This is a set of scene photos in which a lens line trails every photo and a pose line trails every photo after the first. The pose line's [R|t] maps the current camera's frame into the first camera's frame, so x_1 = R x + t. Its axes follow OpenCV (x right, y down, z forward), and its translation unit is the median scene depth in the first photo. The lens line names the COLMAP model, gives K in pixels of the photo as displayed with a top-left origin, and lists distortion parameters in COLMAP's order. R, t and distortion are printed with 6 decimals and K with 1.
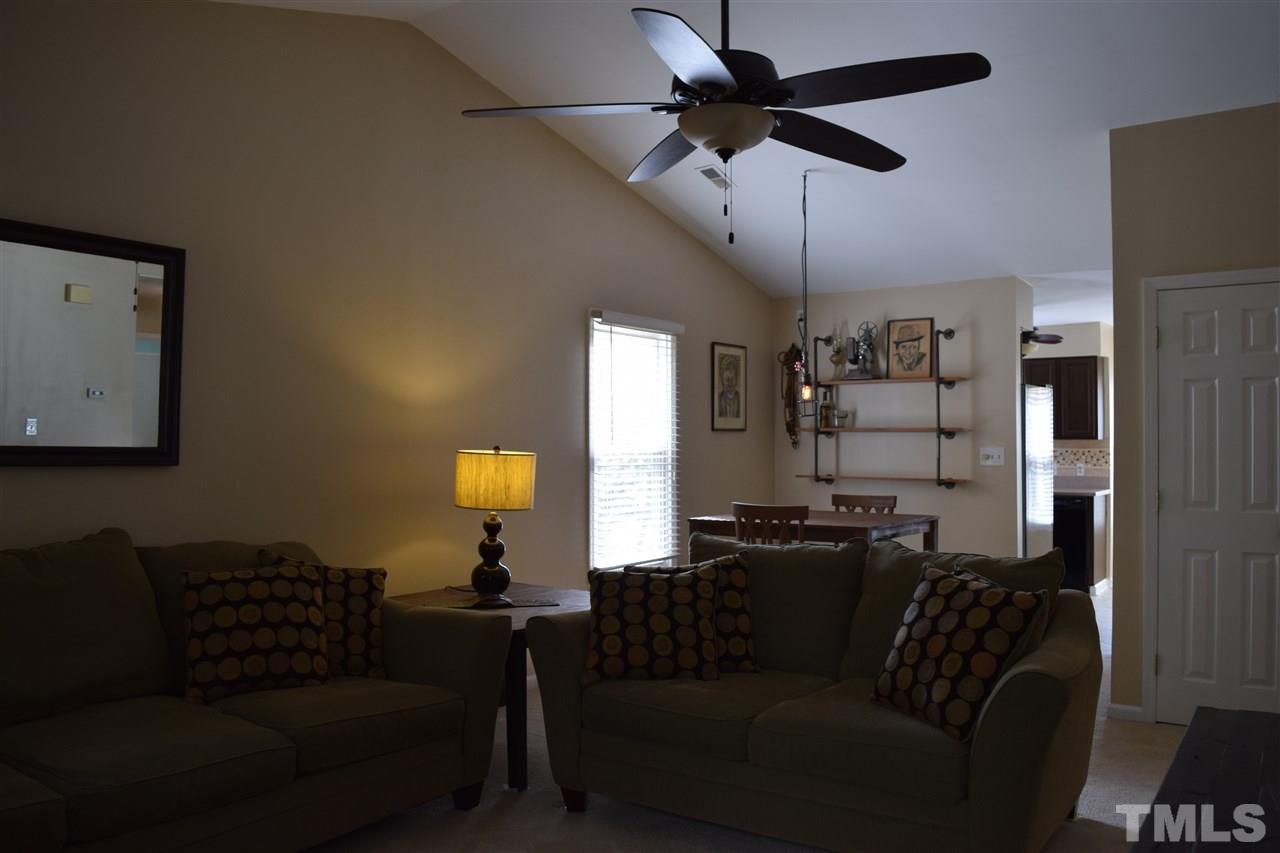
lens RADIAL K [[1003.6, 0, 645.5], [0, 1003.6, 427.7], [0, 0, 1]] dist [-0.080066, 0.005287]
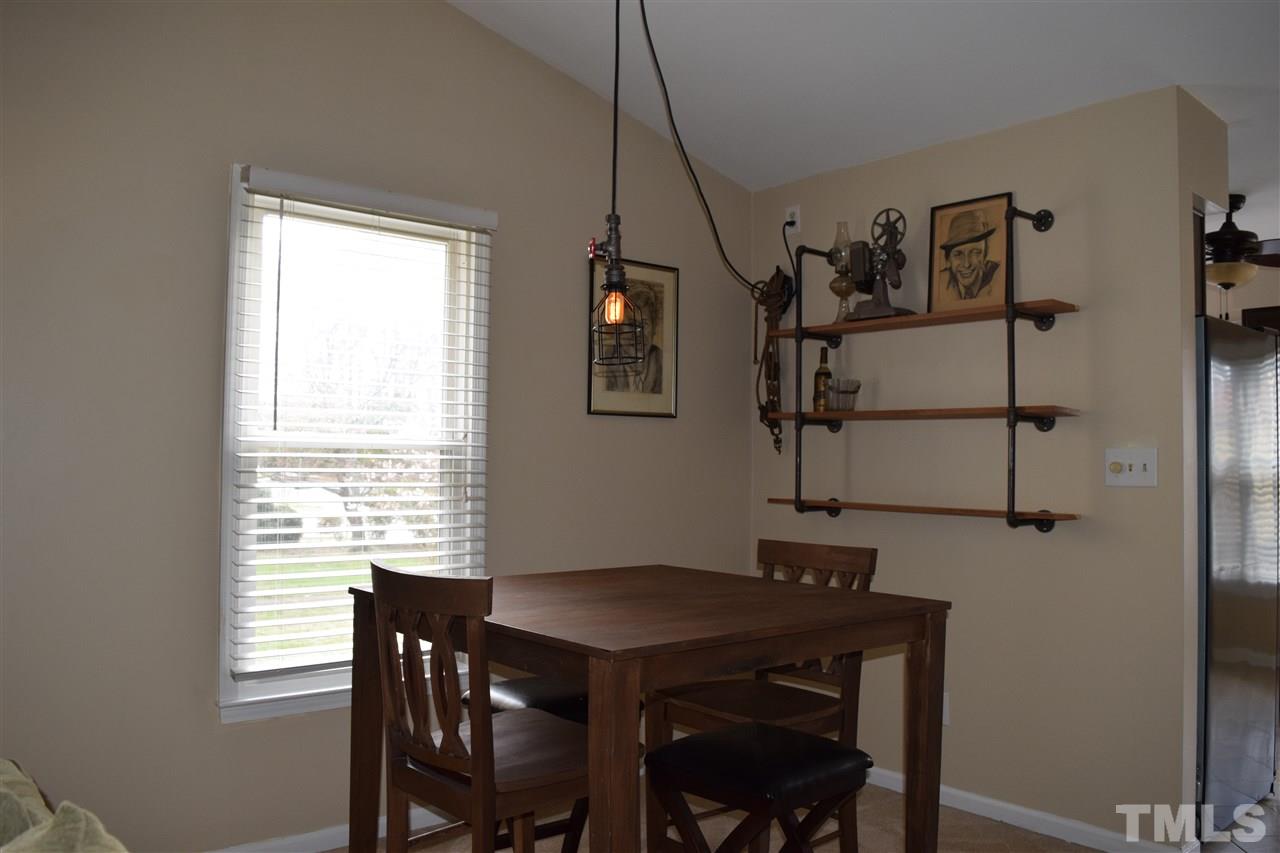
lens RADIAL K [[1003.6, 0, 676.1], [0, 1003.6, 421.3], [0, 0, 1]] dist [-0.080066, 0.005287]
pose [[0.979697, 0.001464, -0.200477, 0.218456], [-0.006557, 0.999672, -0.024745, 0.019242], [0.200375, 0.025557, 0.979386, 0.467748]]
